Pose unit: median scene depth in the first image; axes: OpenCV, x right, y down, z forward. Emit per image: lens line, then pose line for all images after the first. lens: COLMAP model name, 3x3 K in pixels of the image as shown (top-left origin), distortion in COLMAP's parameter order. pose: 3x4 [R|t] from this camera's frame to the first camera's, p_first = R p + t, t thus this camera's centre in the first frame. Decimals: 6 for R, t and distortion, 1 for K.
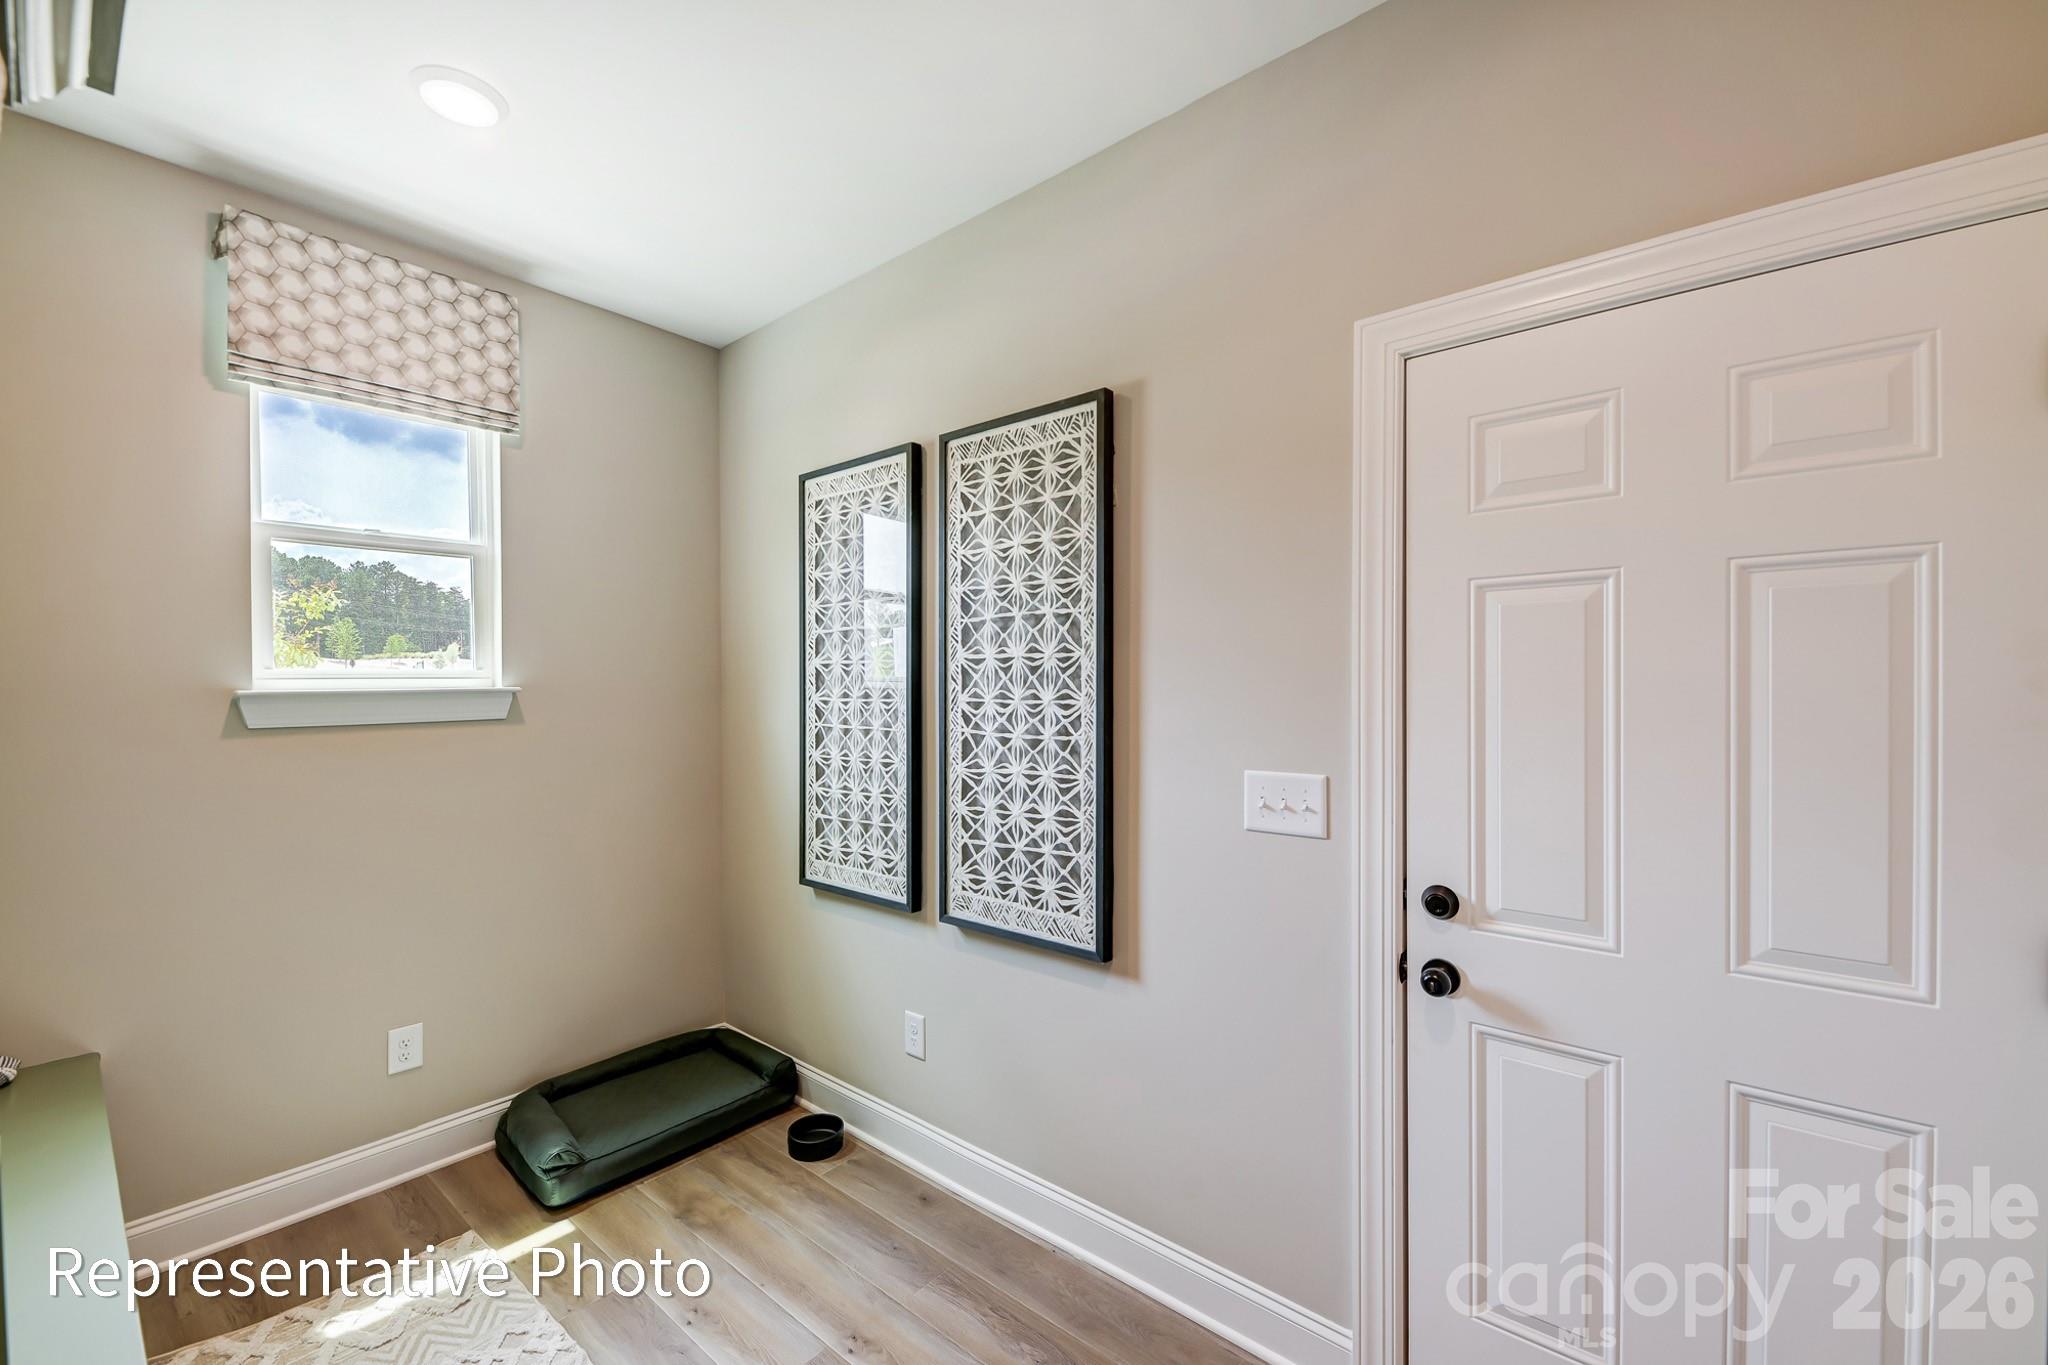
lens RADIAL K [[819.8, 0, 1022.8], [0, 819.8, 689.3], [0, 0, 1]] dist [0.018365, -0.010914]
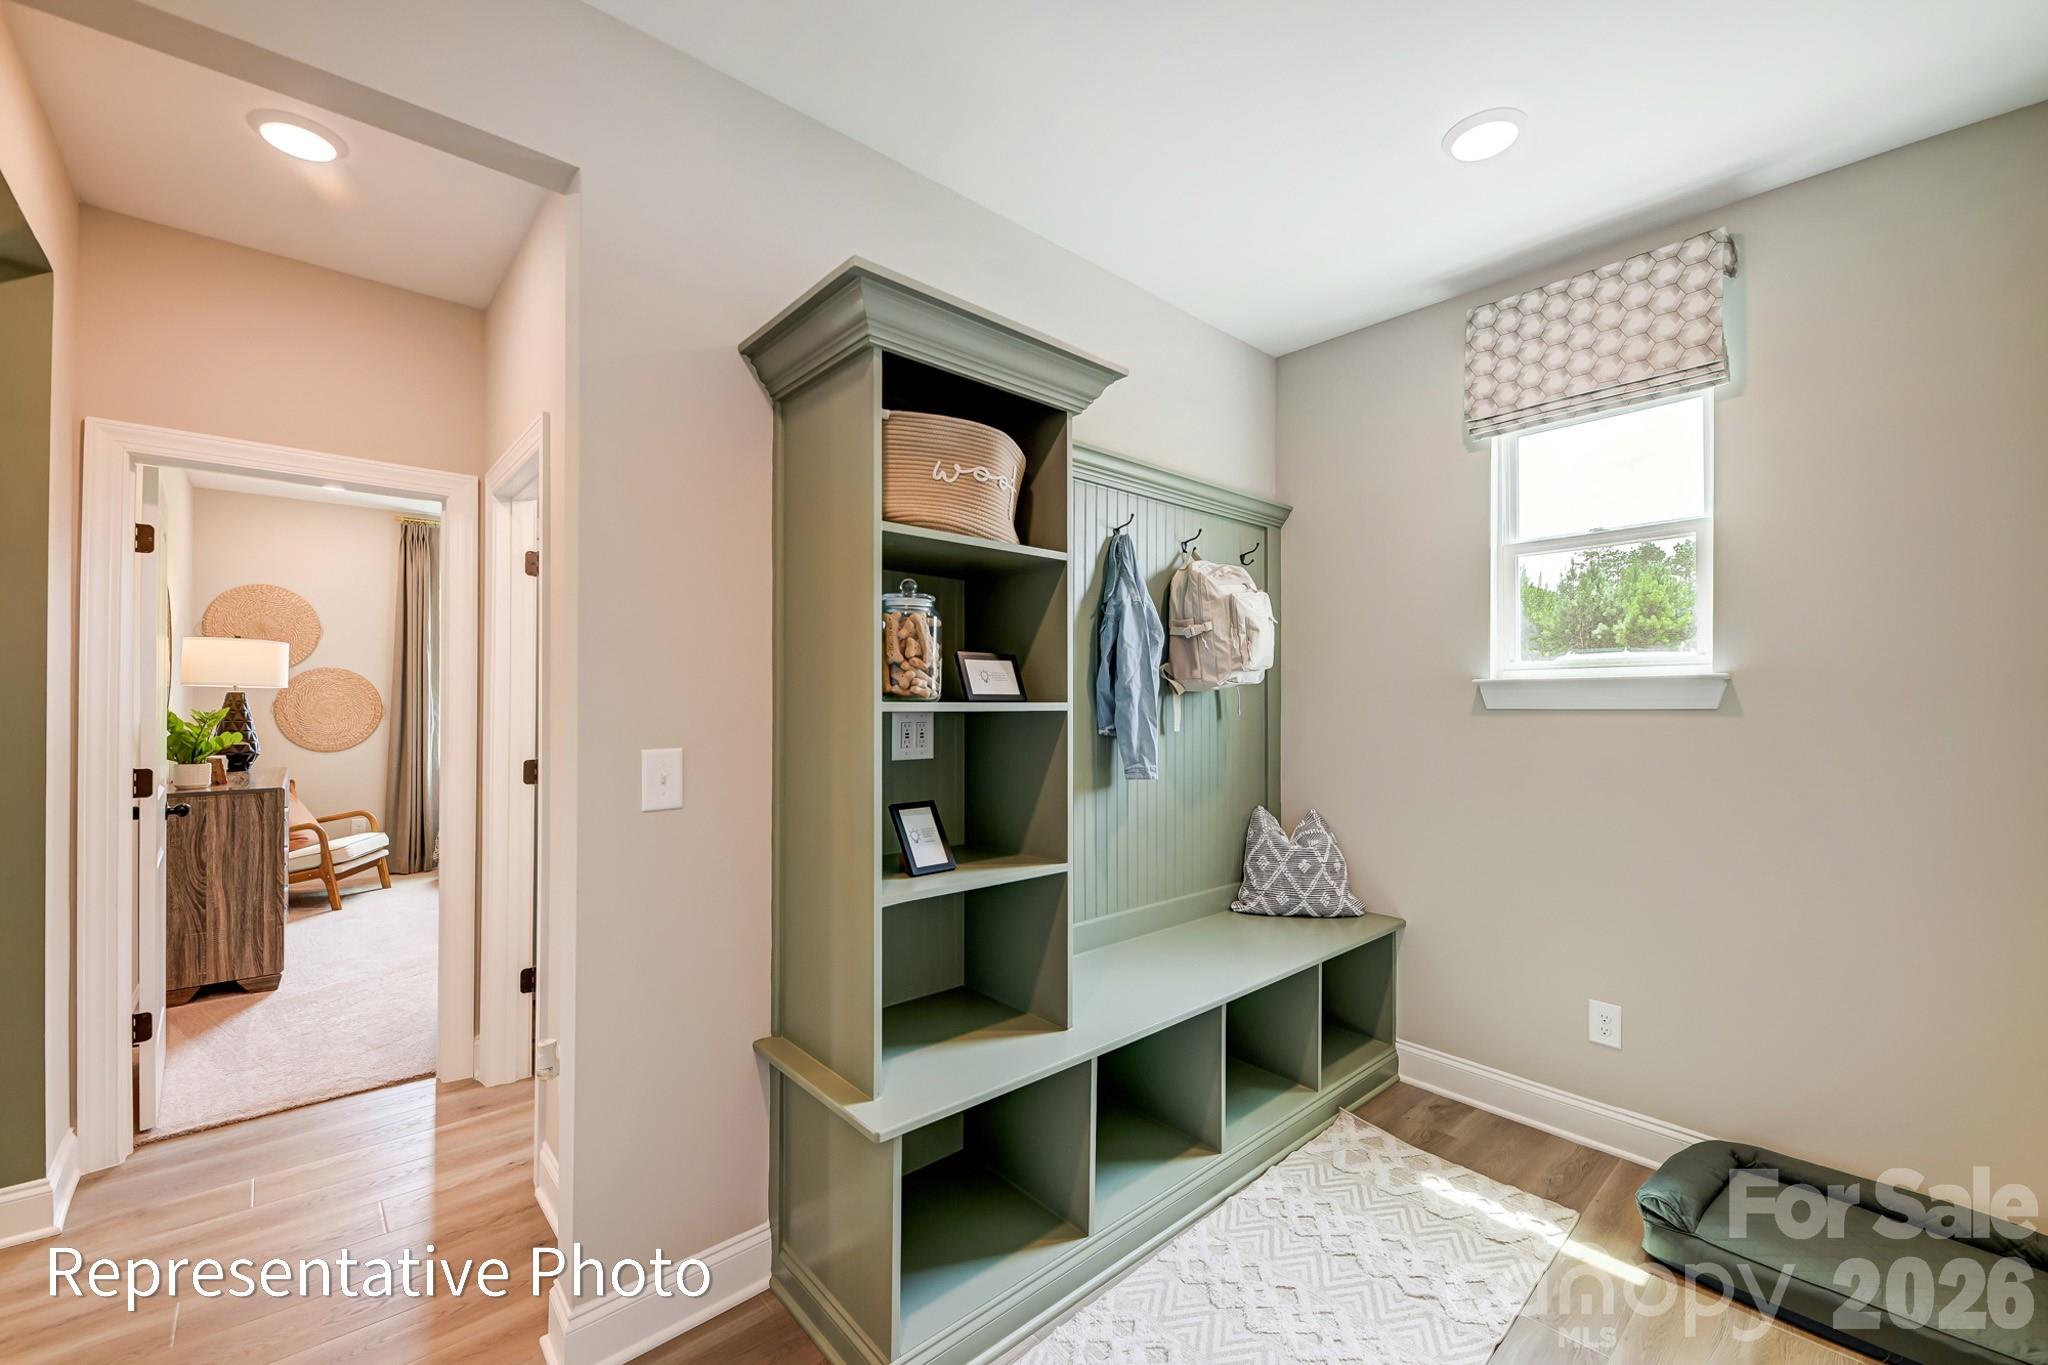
lens RADIAL K [[819.8, 0, 1022.8], [0, 819.8, 689.3], [0, 0, 1]] dist [0.018365, -0.010914]
pose [[-0.143358, -0.004742, -0.989660, 0.395078], [-0.002870, 0.999986, -0.004375, 0.023145], [0.989667, 0.002213, -0.143370, 0.439190]]
